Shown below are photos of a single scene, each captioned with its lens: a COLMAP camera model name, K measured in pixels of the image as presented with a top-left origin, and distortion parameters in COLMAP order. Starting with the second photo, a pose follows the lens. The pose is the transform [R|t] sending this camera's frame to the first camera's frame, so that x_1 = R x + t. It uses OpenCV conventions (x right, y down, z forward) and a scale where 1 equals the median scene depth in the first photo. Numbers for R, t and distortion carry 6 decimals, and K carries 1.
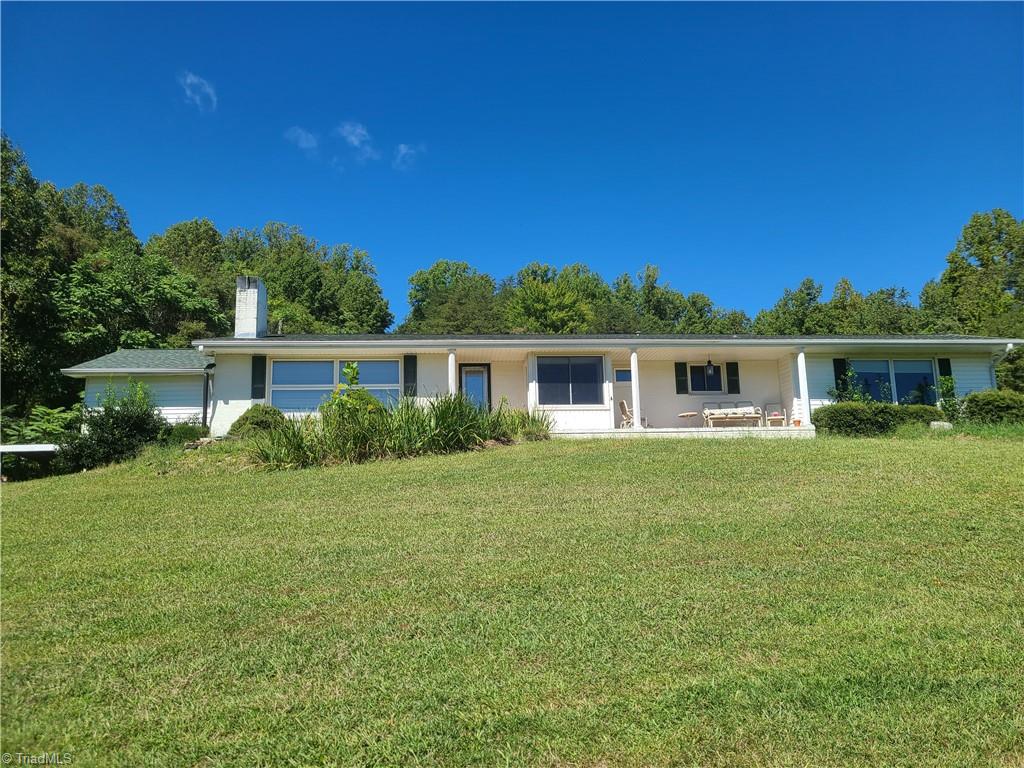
lens RADIAL K [[778.4, 0, 512.0], [0, 778.4, 384.0], [0, 0, 1]] dist [0.008760, -0.028761]
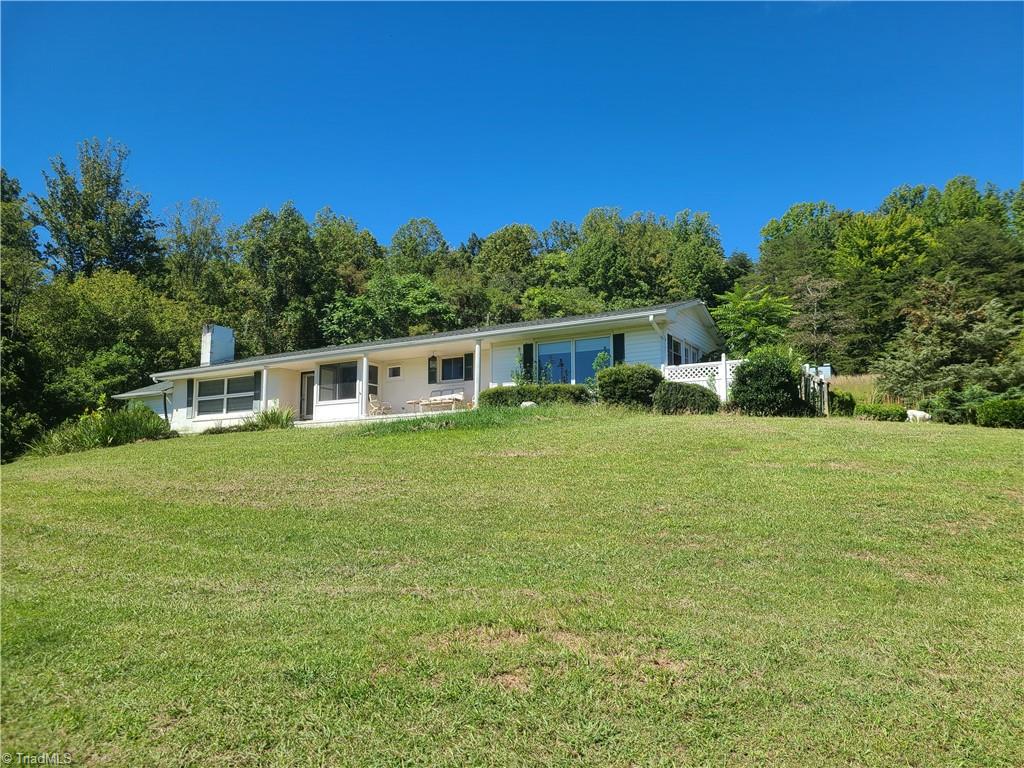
lens RADIAL K [[778.4, 0, 512.0], [0, 778.4, 384.0], [0, 0, 1]] dist [0.008760, -0.028761]
pose [[0.788692, -0.055915, -0.612241, 1.057393], [0.093915, 0.995125, 0.030098, -0.011578], [0.607573, -0.081237, 0.790098, 0.118508]]
